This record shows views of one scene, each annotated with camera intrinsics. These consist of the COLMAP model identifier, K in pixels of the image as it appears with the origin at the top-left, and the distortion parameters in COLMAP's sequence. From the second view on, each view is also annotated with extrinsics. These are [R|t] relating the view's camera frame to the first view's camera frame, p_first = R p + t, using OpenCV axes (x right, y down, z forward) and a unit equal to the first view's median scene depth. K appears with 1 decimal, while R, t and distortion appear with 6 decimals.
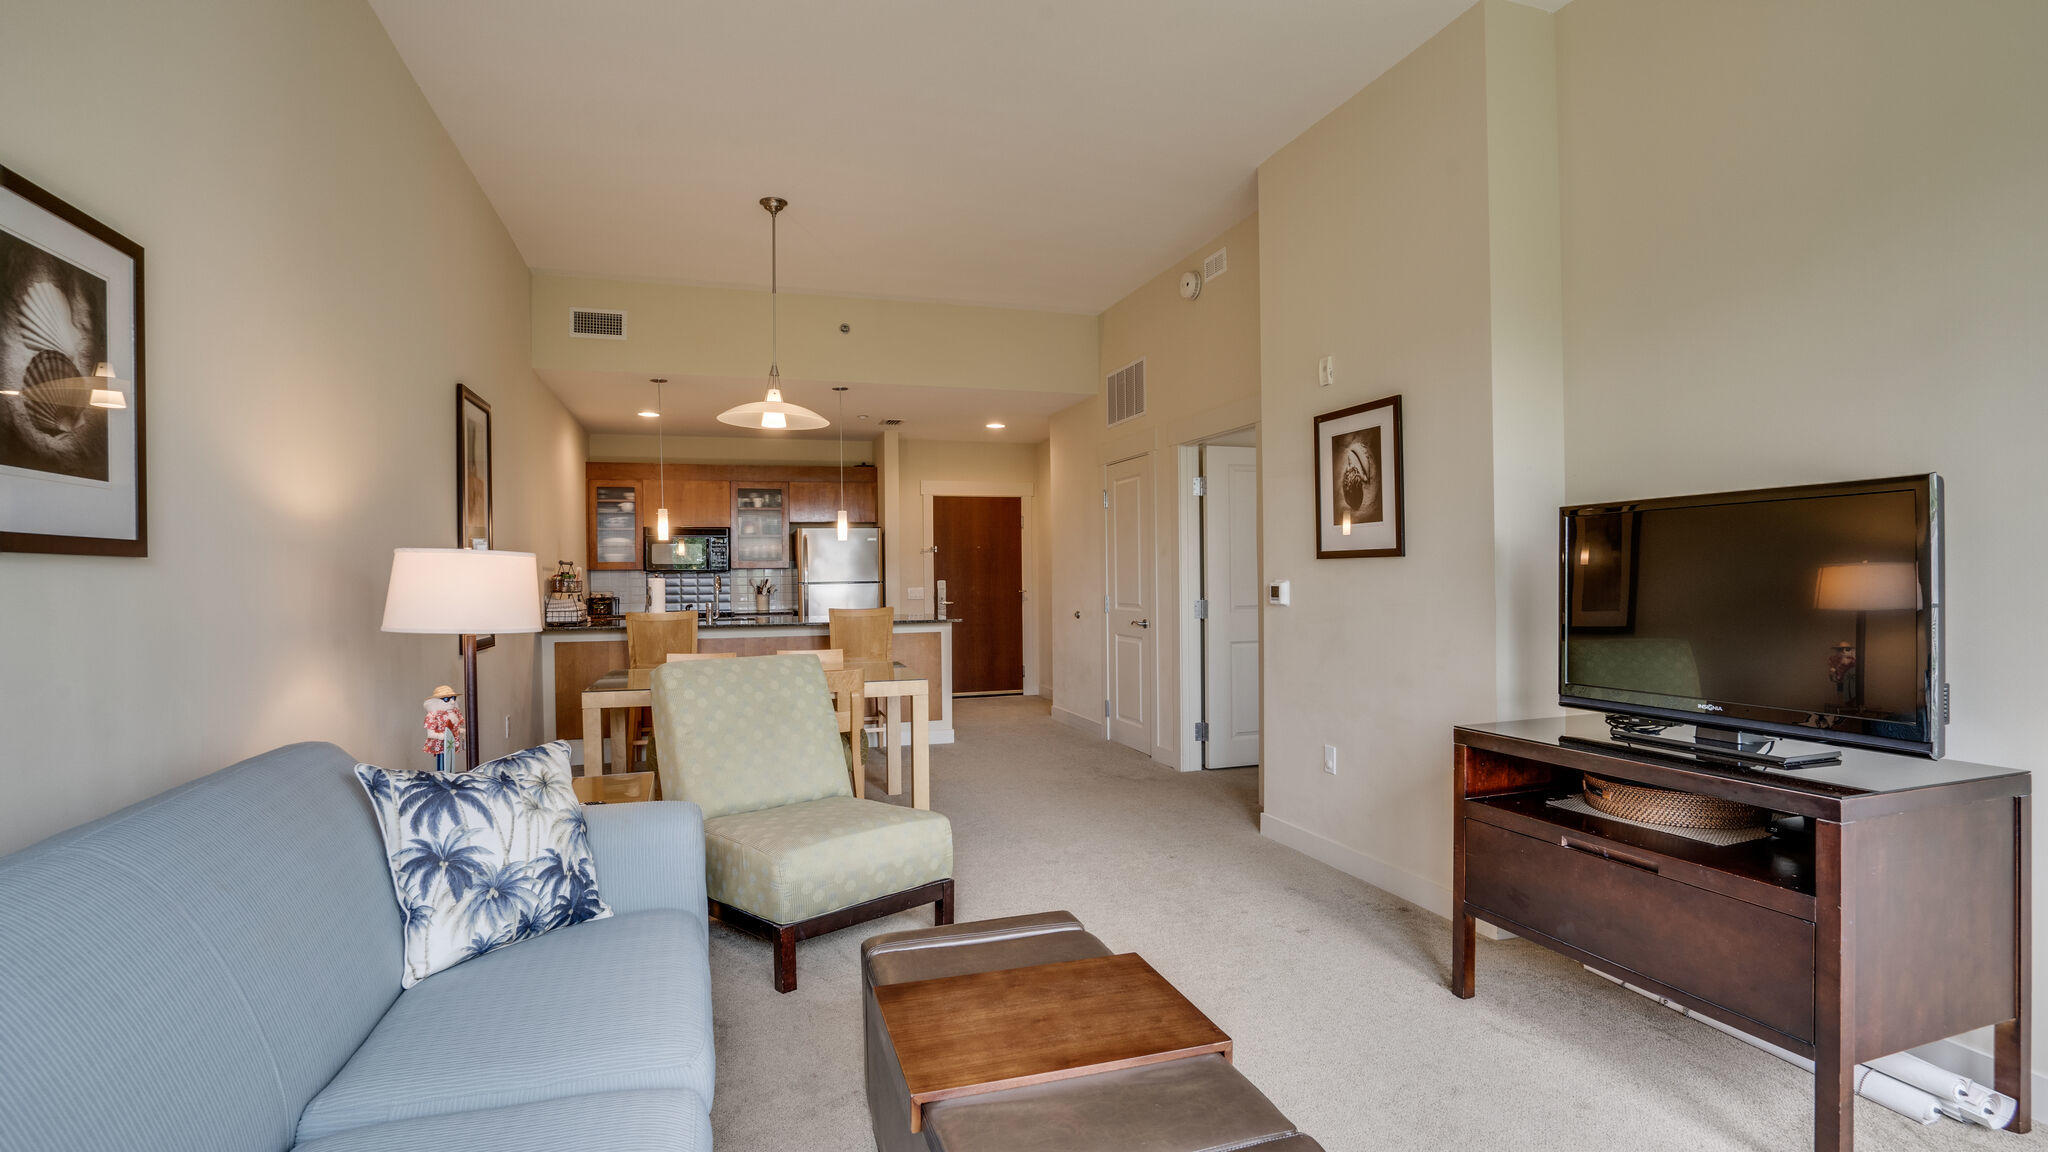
lens RADIAL K [[955.7, 0, 1018.4], [0, 955.7, 574.8], [0, 0, 1]] dist [-0.059894, 0.023804]
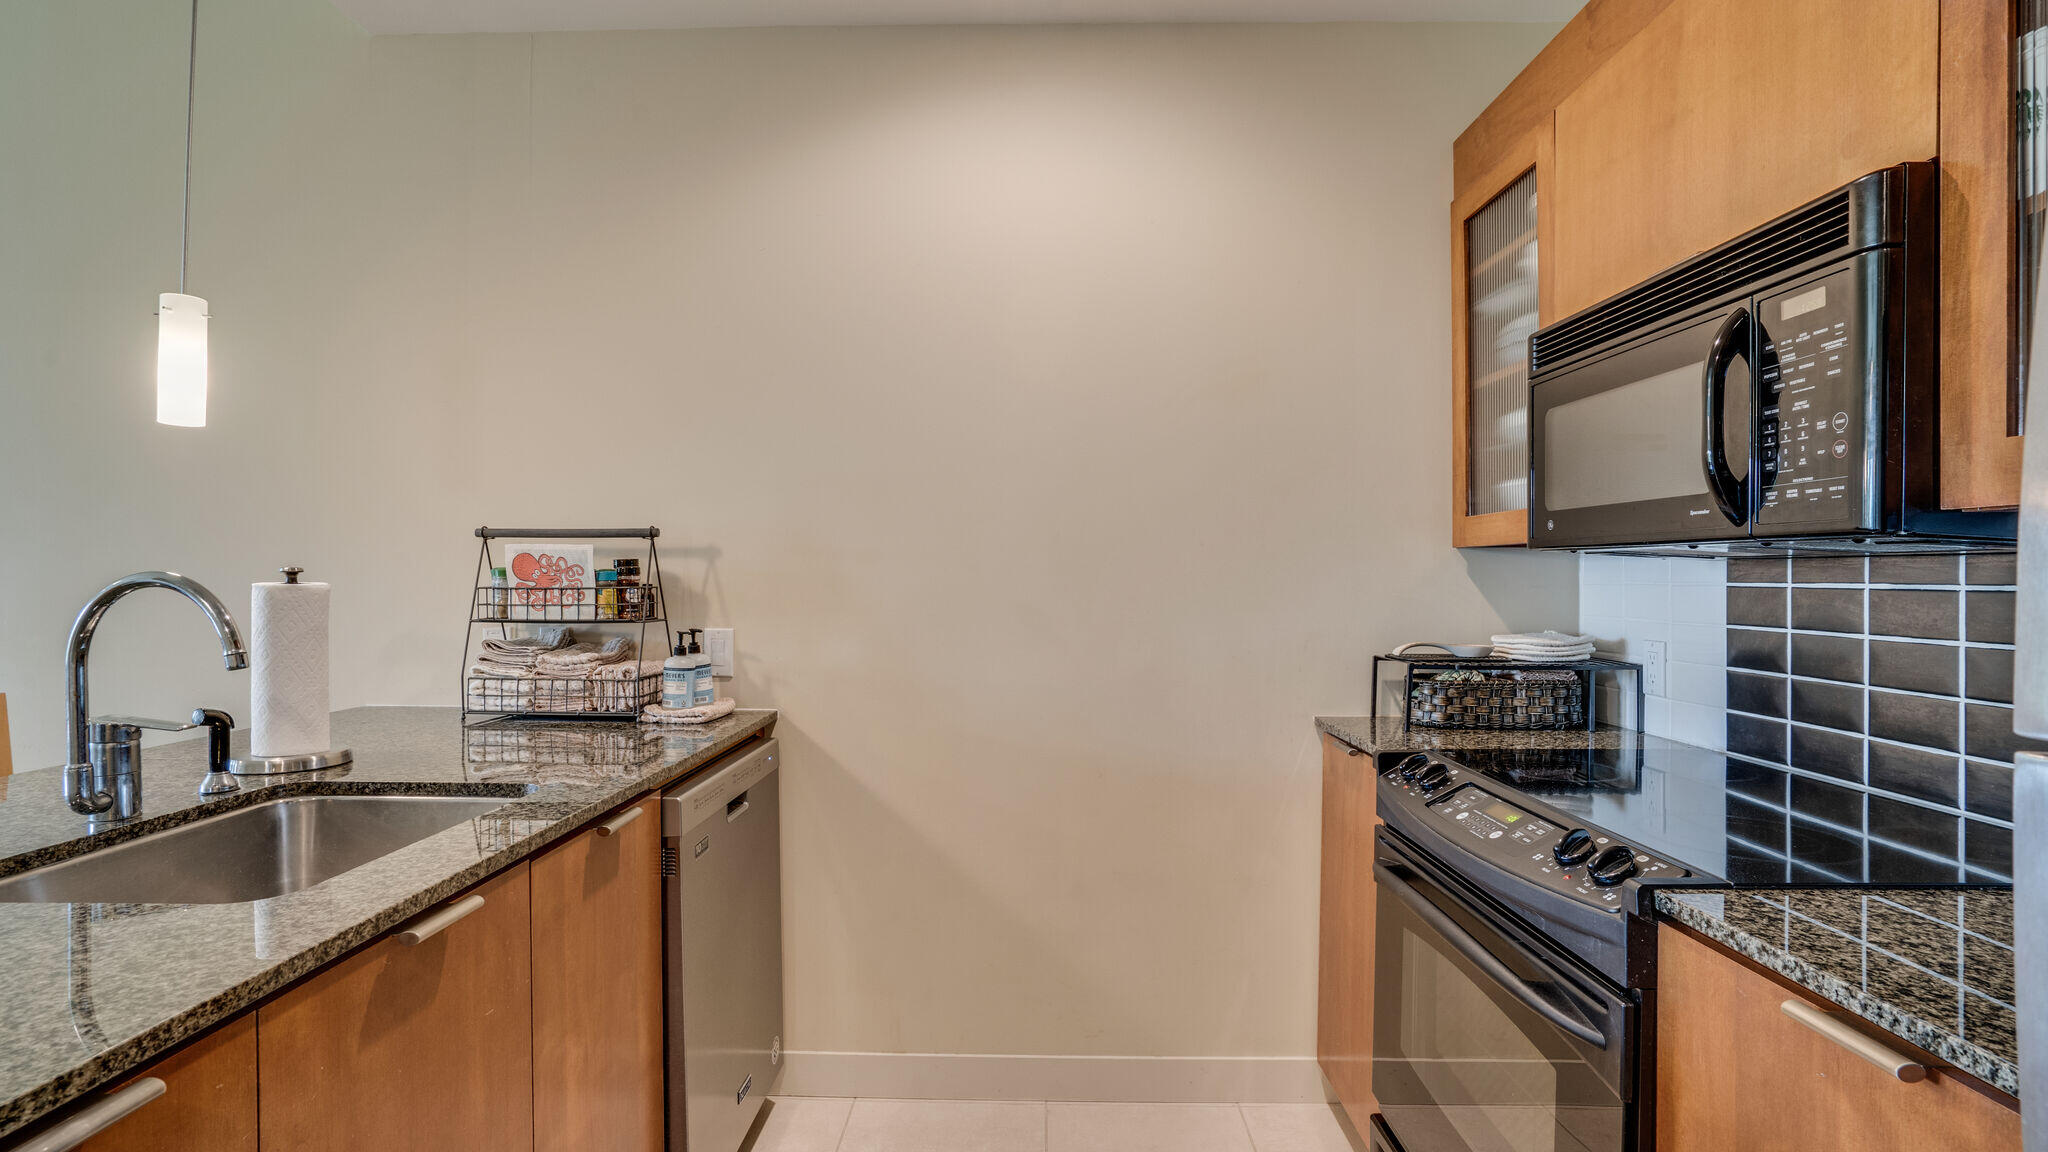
lens RADIAL K [[972.5, 0, 1018.8], [0, 972.5, 578.7], [0, 0, 1]] dist [-0.058494, 0.025364]
pose [[-0.328994, 0.012312, -0.944252, -0.284009], [0.002120, 0.999922, 0.012299, -0.000008], [0.944330, 0.002044, -0.328994, 1.689719]]
